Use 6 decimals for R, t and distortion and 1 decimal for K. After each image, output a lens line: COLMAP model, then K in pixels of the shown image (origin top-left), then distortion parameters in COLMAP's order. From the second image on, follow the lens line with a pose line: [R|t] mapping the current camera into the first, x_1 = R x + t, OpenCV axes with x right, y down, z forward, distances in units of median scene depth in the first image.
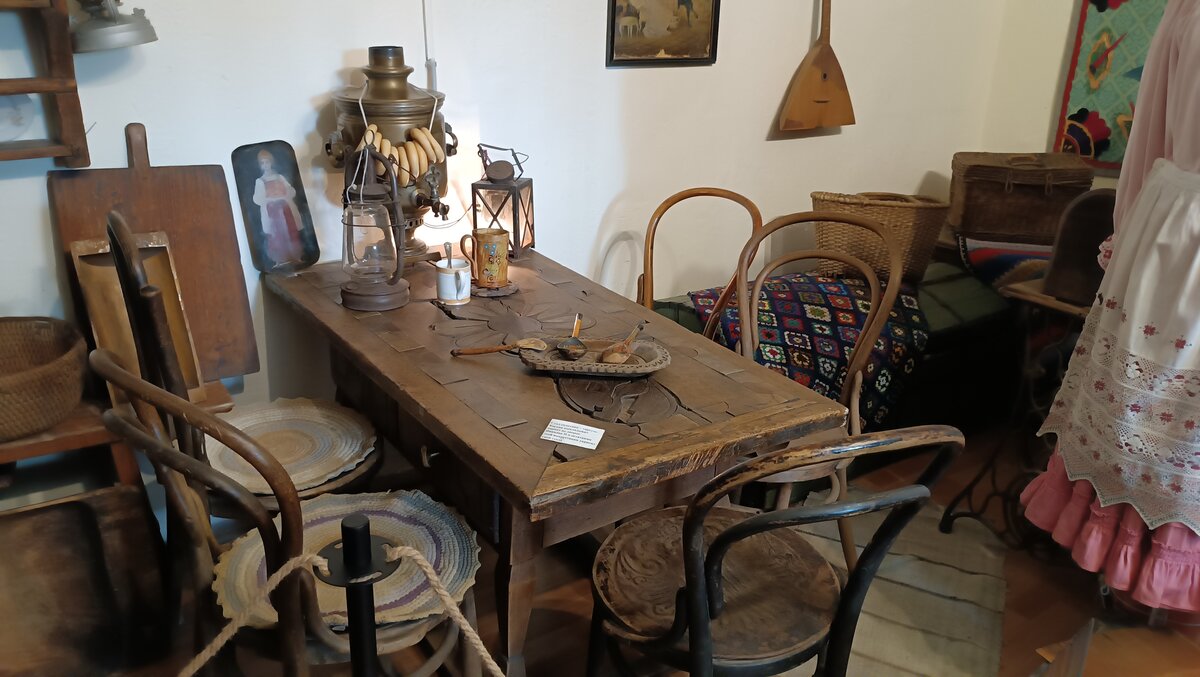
lens RADIAL K [[875.4, 0, 600.0], [0, 875.4, 338.5], [0, 0, 1]] dist [0.027923, 0.000990]
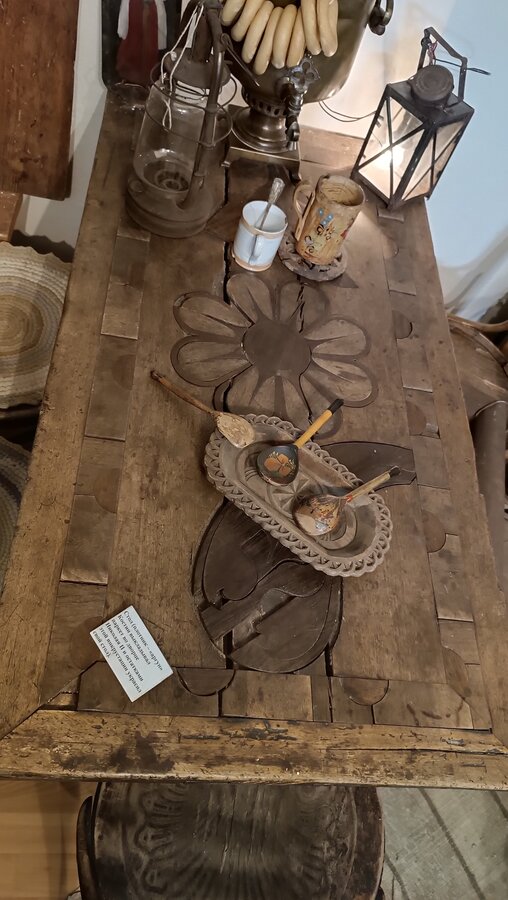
lens RADIAL K [[656.5, 0, 254.0], [0, 656.5, 450.0], [0, 0, 1]] dist [0.027923, 0.000990]
pose [[0.800263, 0.575728, -0.167680, 0.029886], [-0.403390, 0.723770, 0.559852, -0.241426], [0.443684, -0.380388, 0.811449, 0.449751]]
